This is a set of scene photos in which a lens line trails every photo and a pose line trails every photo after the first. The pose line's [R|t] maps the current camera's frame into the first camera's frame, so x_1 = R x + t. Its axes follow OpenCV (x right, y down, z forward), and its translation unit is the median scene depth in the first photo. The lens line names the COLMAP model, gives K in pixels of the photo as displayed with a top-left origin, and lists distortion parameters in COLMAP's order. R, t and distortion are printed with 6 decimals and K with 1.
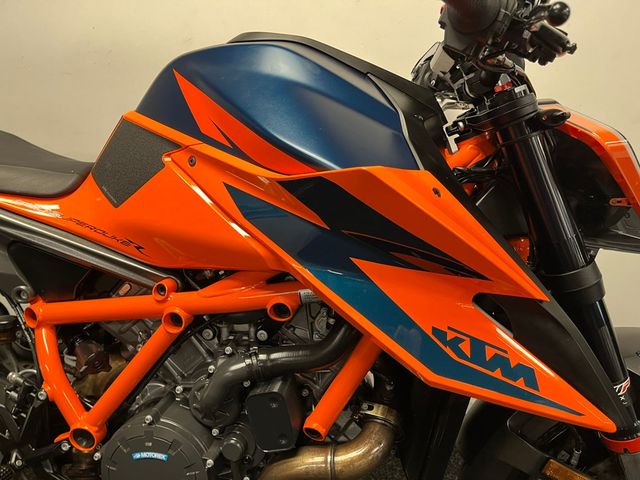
lens RADIAL K [[486.9, 0, 324.9], [0, 486.9, 236.3], [0, 0, 1]] dist [0.066367, -0.085822]
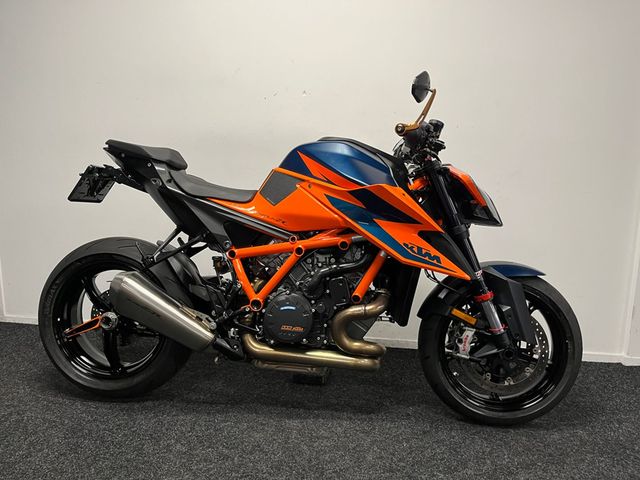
lens RADIAL K [[486.9, 0, 323.5], [0, 486.9, 239.1], [0, 0, 1]] dist [0.066367, -0.085822]
pose [[0.999357, 0.001357, 0.035839, -0.271585], [0.003028, 0.992526, -0.121997, 0.407479], [-0.035737, 0.122027, 0.991883, -1.409784]]
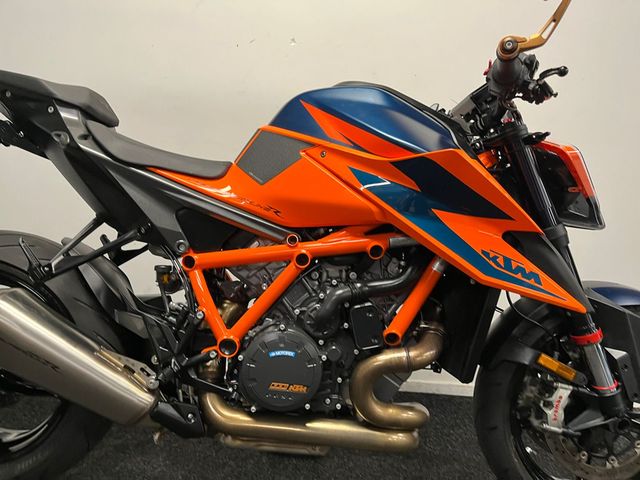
lens RADIAL K [[486.9, 0, 324.6], [0, 486.9, 240.3], [0, 0, 1]] dist [0.066367, -0.085822]
pose [[0.988727, 0.028068, 0.147073, -0.458253], [-0.007725, 0.990527, -0.137099, 0.315949], [-0.149527, 0.134418, 0.979578, -0.470061]]
